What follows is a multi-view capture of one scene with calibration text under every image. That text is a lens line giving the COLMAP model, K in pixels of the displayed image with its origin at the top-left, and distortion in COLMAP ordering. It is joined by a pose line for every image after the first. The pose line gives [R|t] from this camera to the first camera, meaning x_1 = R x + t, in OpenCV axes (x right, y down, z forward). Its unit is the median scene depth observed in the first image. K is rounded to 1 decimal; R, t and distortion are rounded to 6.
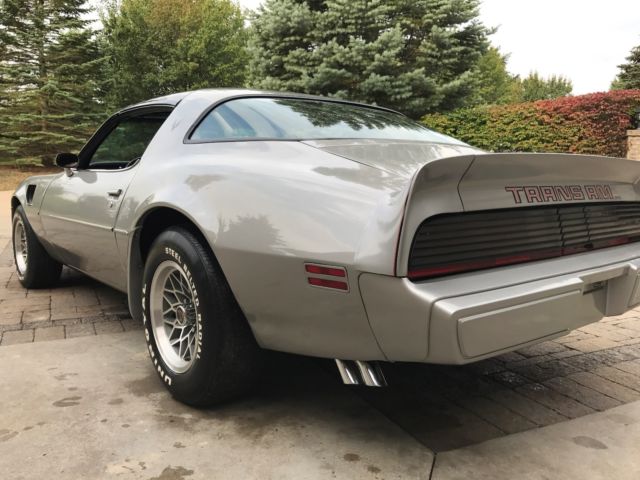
lens RADIAL K [[528.7, 0, 312.3], [0, 528.7, 231.8], [0, 0, 1]] dist [0.019093, -0.020411]
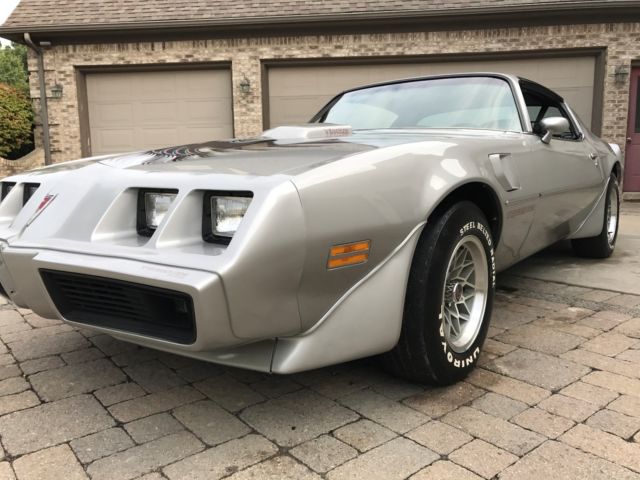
lens RADIAL K [[528.7, 0, 317.4], [0, 528.7, 237.4], [0, 0, 1]] dist [0.019093, -0.020411]
pose [[-0.221108, -0.136640, 0.965630, -1.866092], [0.118119, 0.979095, 0.165592, -0.214896], [-0.968070, 0.150673, -0.200346, 2.359656]]
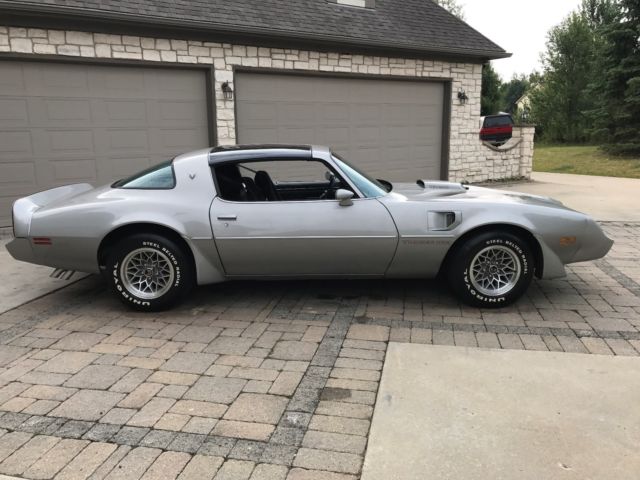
lens RADIAL K [[528.7, 0, 319.3], [0, 528.7, 241.4], [0, 0, 1]] dist [0.019093, -0.020411]
pose [[-0.605592, 0.165290, -0.778420, 1.560064], [-0.078757, 0.960939, 0.265317, -0.595827], [0.791868, 0.221980, -0.568920, 3.096774]]
